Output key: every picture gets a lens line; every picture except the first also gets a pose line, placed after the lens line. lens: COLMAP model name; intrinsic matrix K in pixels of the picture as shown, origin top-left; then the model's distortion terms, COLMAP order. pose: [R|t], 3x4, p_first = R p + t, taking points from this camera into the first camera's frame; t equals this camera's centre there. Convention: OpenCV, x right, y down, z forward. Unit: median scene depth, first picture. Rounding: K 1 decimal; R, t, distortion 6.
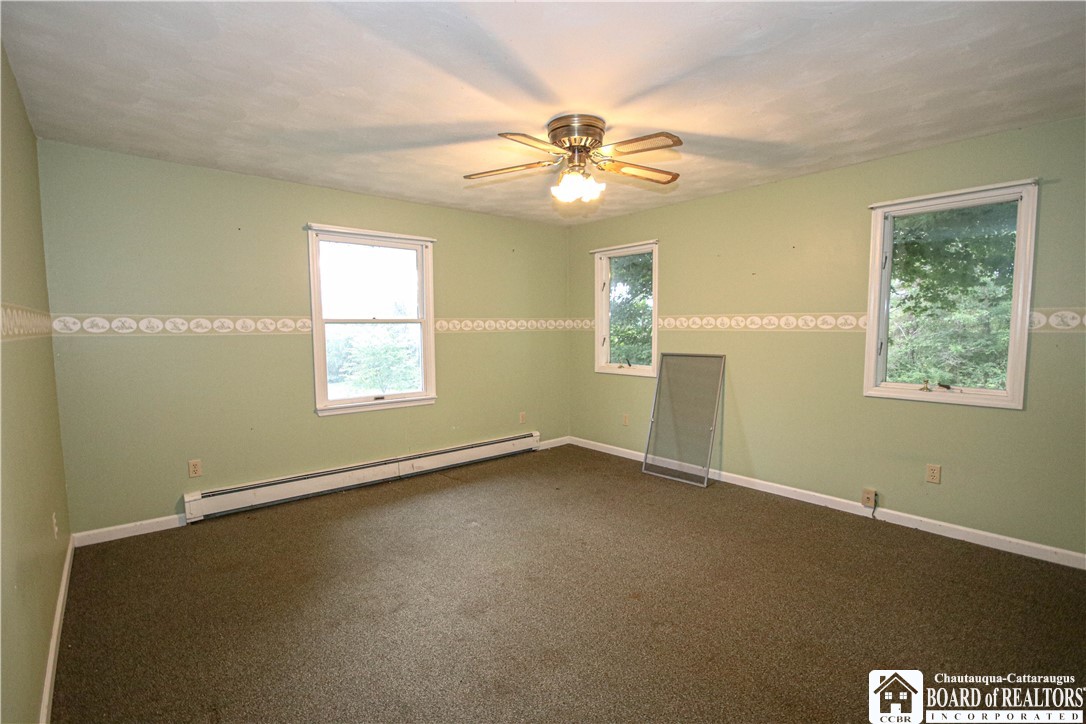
lens RADIAL K [[505.1, 0, 540.5], [0, 505.1, 366.8], [0, 0, 1]] dist [0.009909, -0.008552]
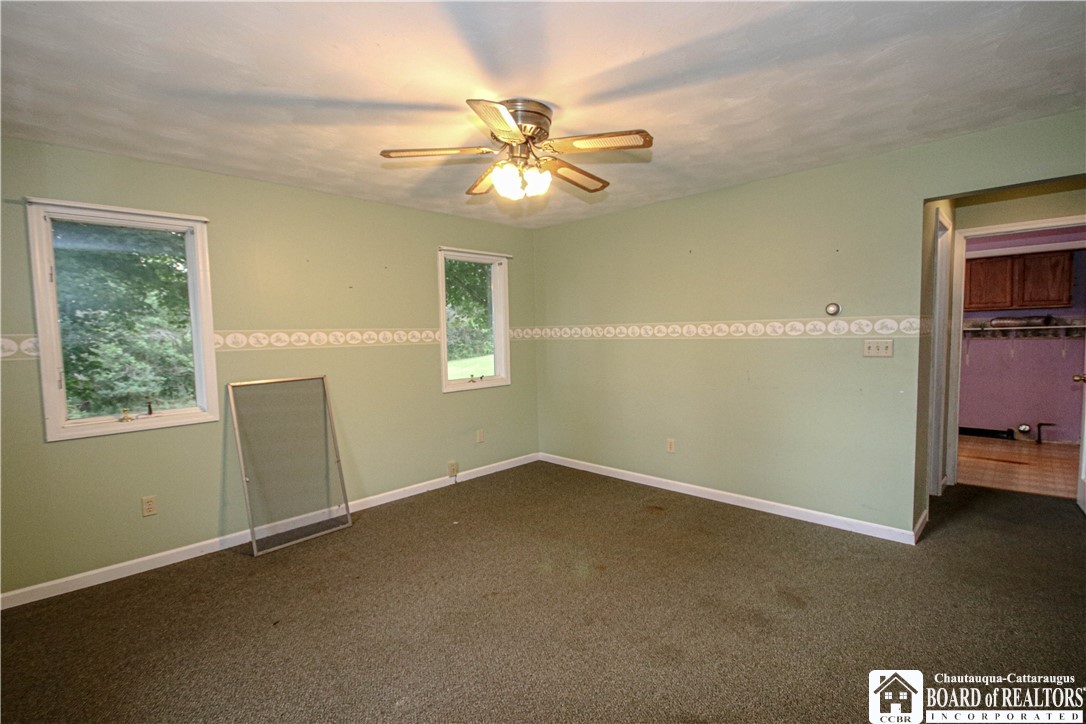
lens RADIAL K [[505.1, 0, 540.6], [0, 505.1, 359.9], [0, 0, 1]] dist [0.009909, -0.008552]
pose [[-0.079215, -0.042718, 0.995942, -0.579788], [0.108563, 0.992769, 0.051217, -0.056946], [-0.990928, 0.112180, -0.074004, 0.731948]]
